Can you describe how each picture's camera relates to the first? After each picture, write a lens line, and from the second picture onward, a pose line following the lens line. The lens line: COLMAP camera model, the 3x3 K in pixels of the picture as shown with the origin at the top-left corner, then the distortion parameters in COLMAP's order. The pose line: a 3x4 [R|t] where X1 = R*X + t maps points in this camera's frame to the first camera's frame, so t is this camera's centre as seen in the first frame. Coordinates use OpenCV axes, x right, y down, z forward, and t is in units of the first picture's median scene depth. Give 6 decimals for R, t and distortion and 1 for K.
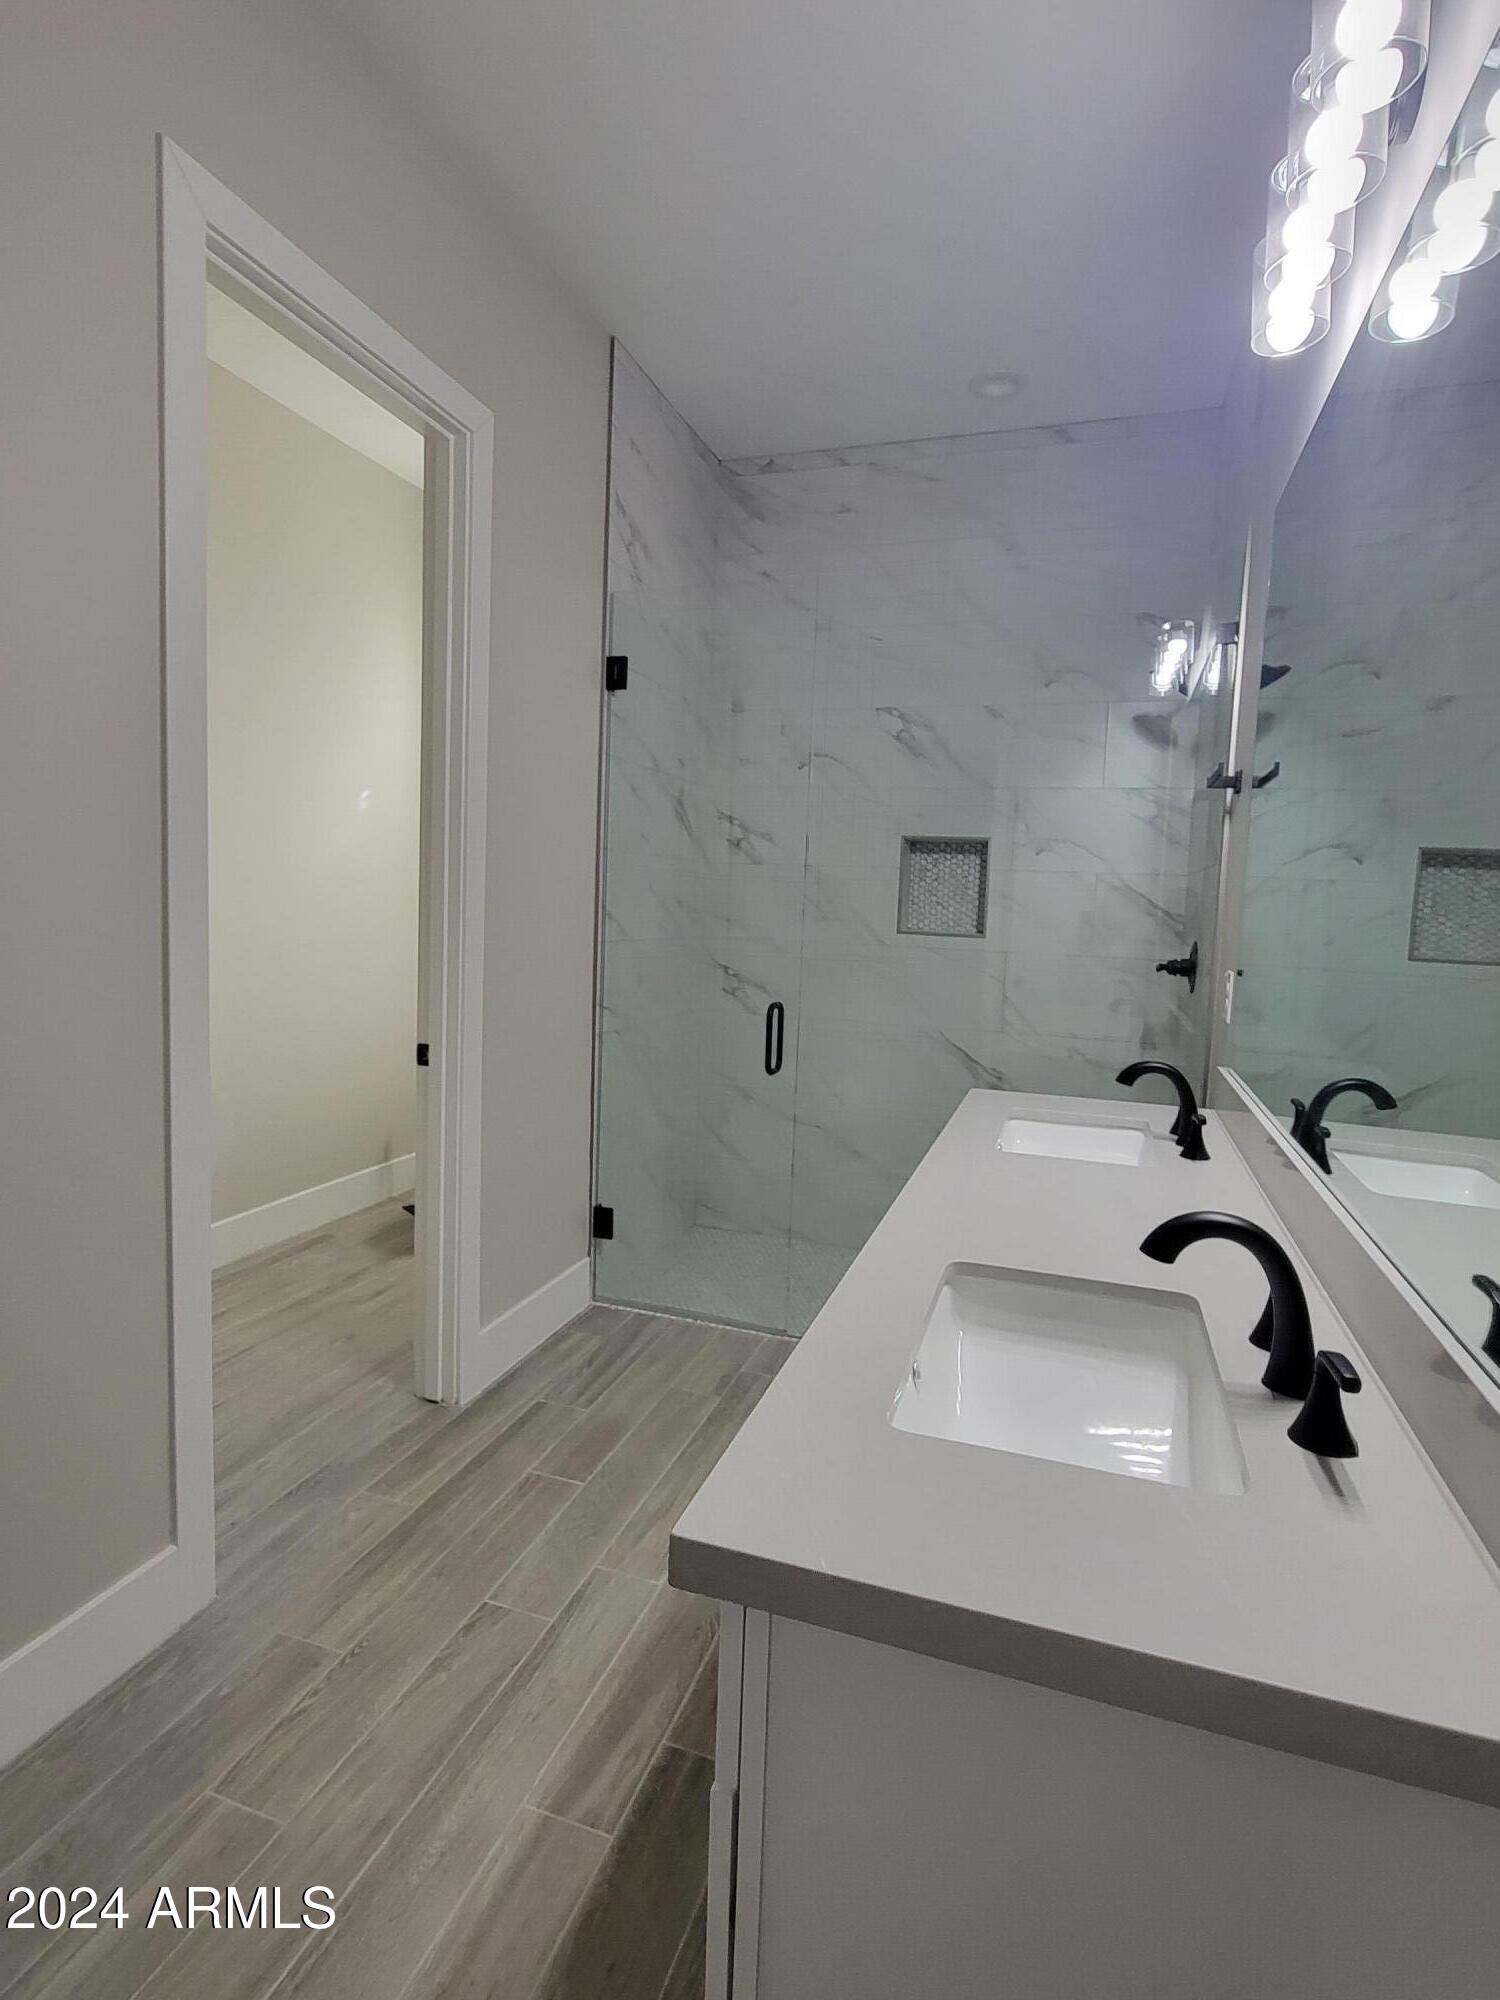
lens RADIAL K [[1003.3, 0, 750.4], [0, 1003.3, 992.3], [0, 0, 1]] dist [0.006665, -0.000096]
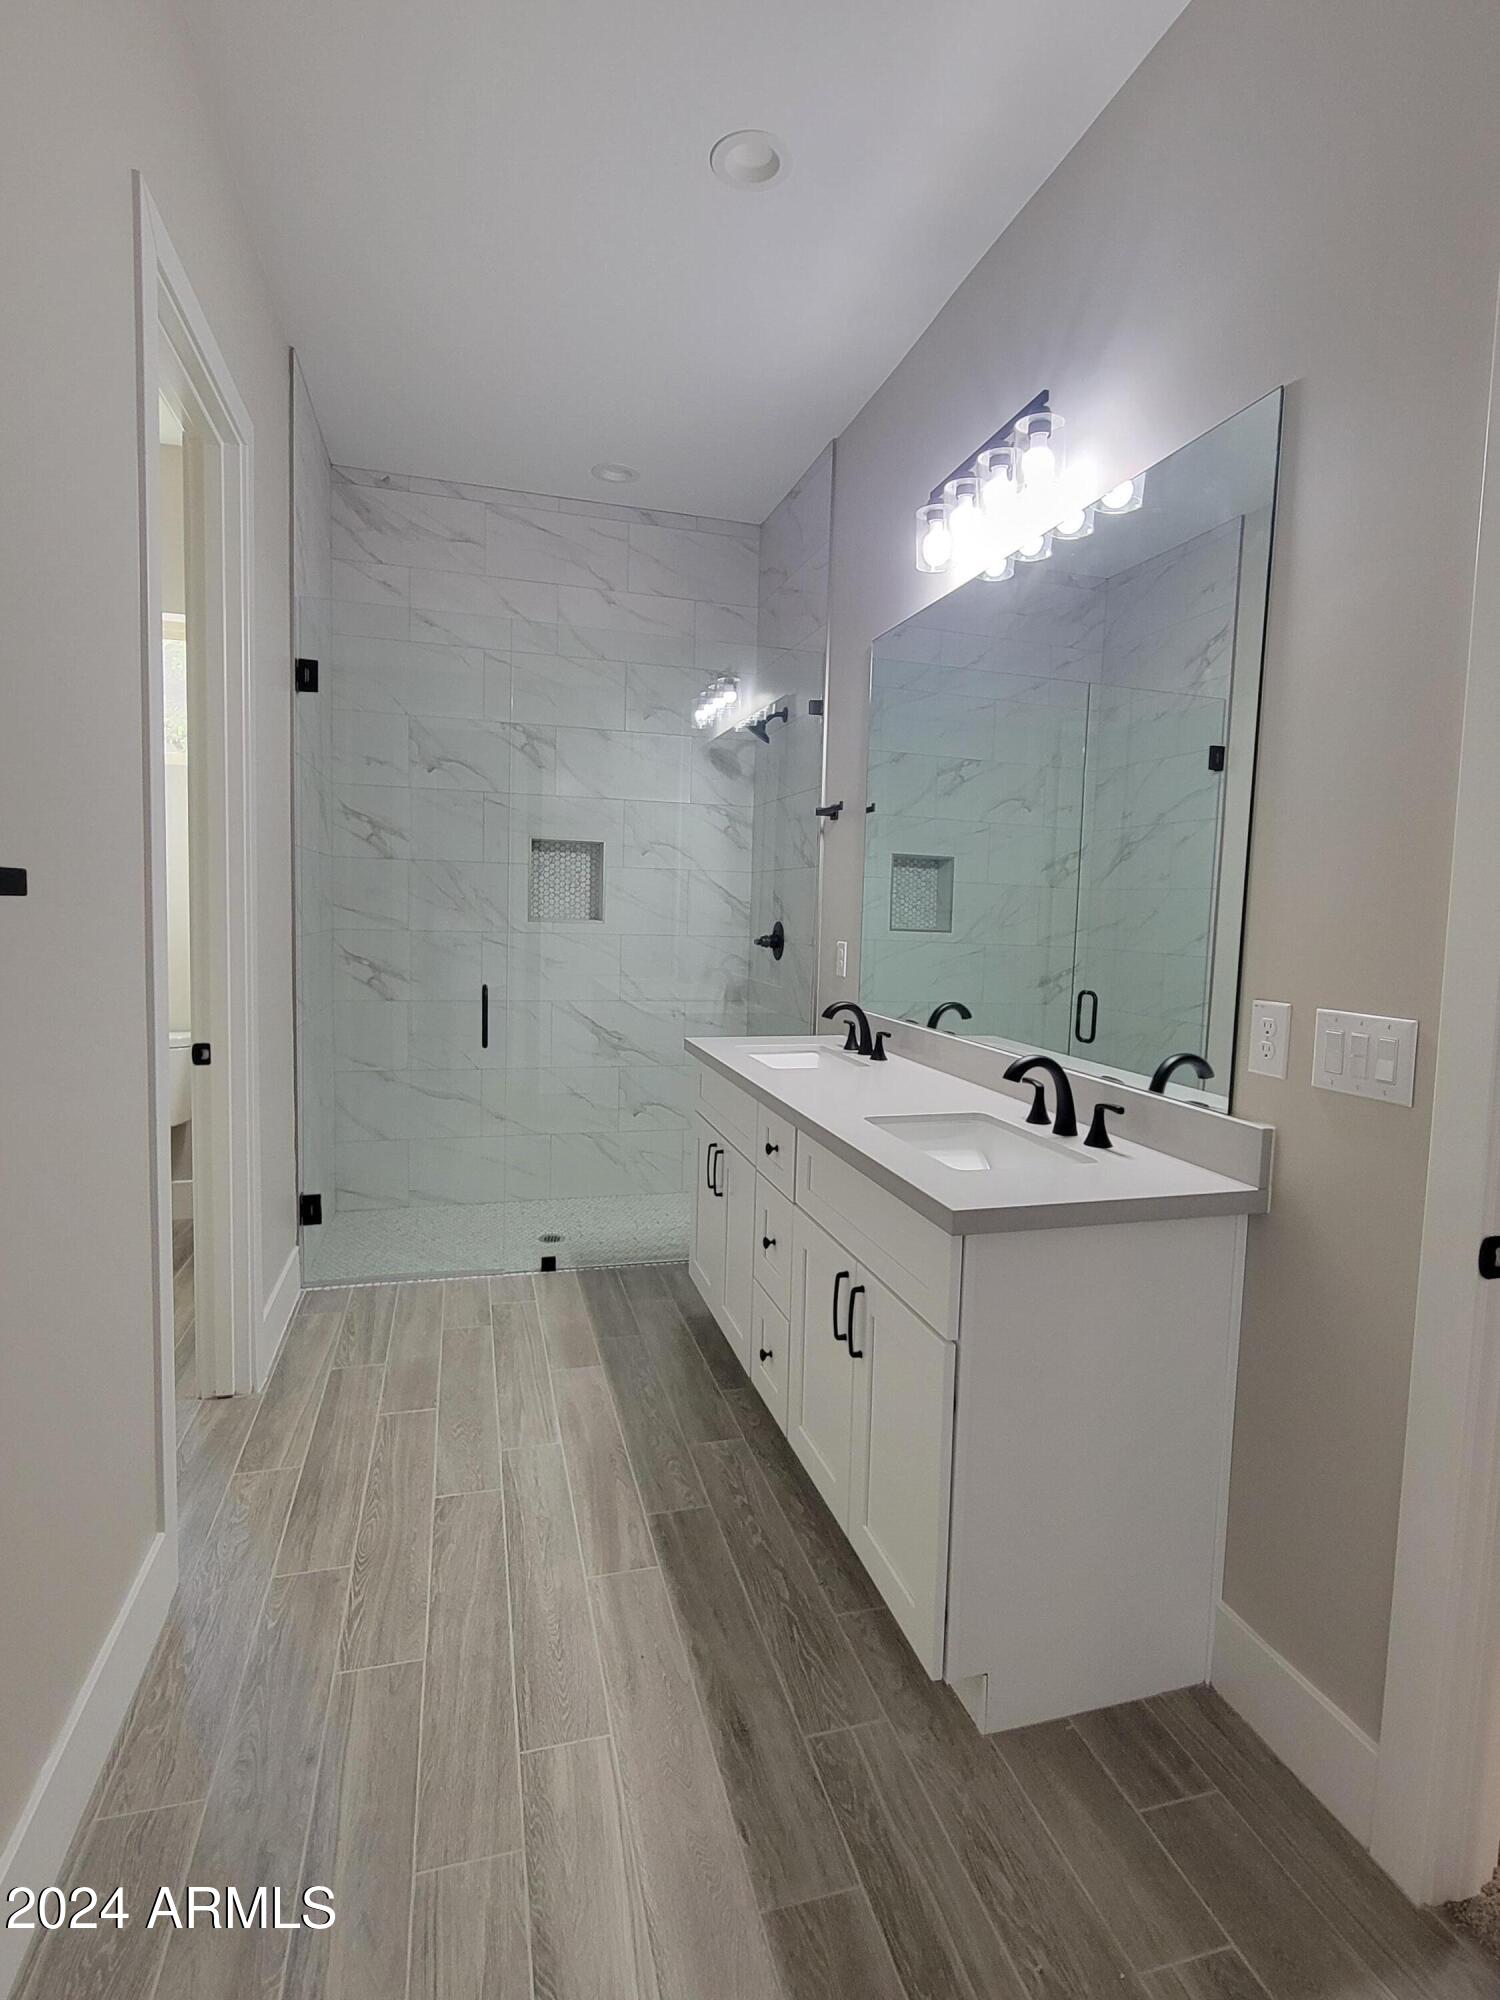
lens RADIAL K [[1003.3, 0, 752.0], [0, 1003.3, 994.7], [0, 0, 1]] dist [0.006665, -0.000096]
pose [[0.824910, -0.065180, 0.561494, -0.424771], [0.054646, 0.997873, 0.035554, -0.002600], [-0.562616, 0.001355, 0.826717, -0.132665]]
